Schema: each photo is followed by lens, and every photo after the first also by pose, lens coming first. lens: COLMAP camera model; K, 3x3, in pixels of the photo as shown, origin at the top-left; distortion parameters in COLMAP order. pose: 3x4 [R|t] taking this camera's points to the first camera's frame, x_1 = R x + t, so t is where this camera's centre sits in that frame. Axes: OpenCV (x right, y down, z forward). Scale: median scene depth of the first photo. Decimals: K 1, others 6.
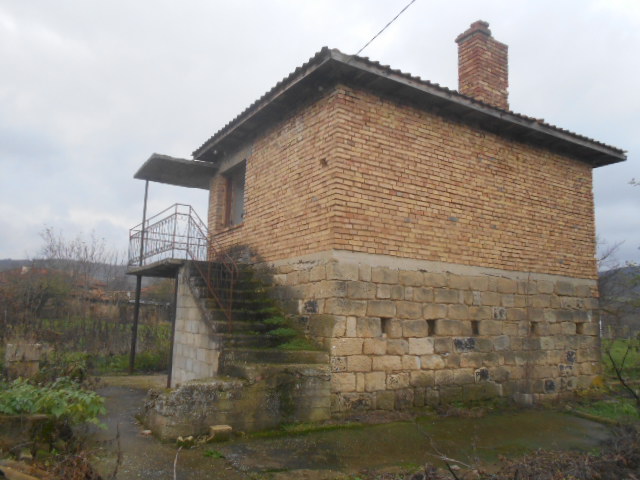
lens RADIAL K [[497.8, 0, 320.0], [0, 497.8, 240.0], [0, 0, 1]] dist [-0.003841, 0.003267]
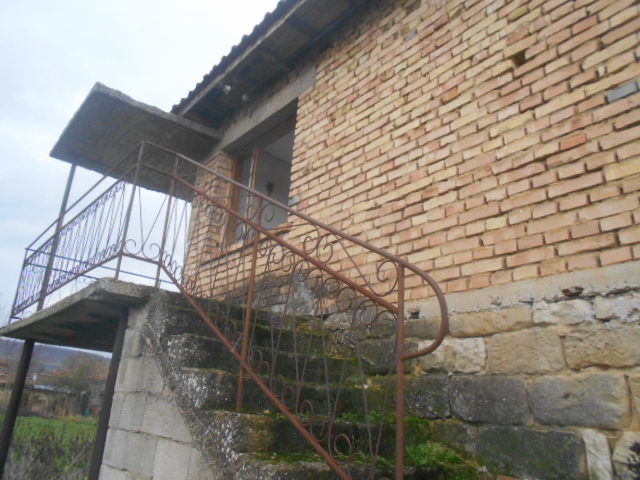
lens RADIAL K [[497.8, 0, 320.0], [0, 497.8, 240.0], [0, 0, 1]] dist [-0.003841, 0.003267]
pose [[0.990456, 0.071848, 0.117621, -0.199430], [-0.049330, 0.981644, -0.184233, 0.065915], [-0.128698, 0.176672, 0.975820, 0.641112]]
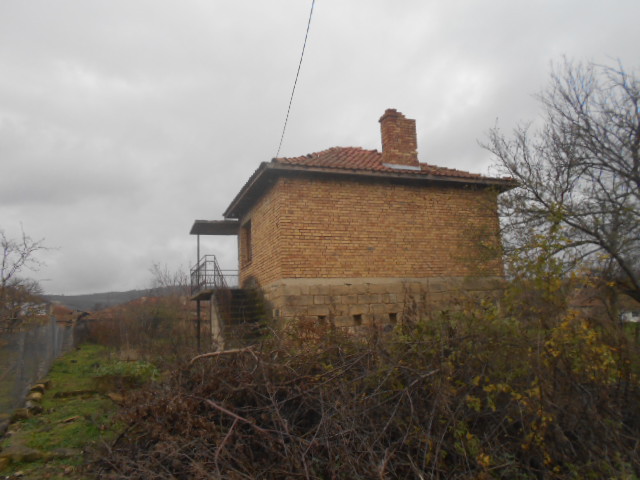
lens RADIAL K [[497.8, 0, 320.0], [0, 497.8, 240.0], [0, 0, 1]] dist [-0.003841, 0.003267]
pose [[0.975588, -0.107303, -0.191609, 0.391278], [0.104389, 0.994215, -0.025271, -0.042859], [0.193212, 0.004652, 0.981146, -0.509333]]
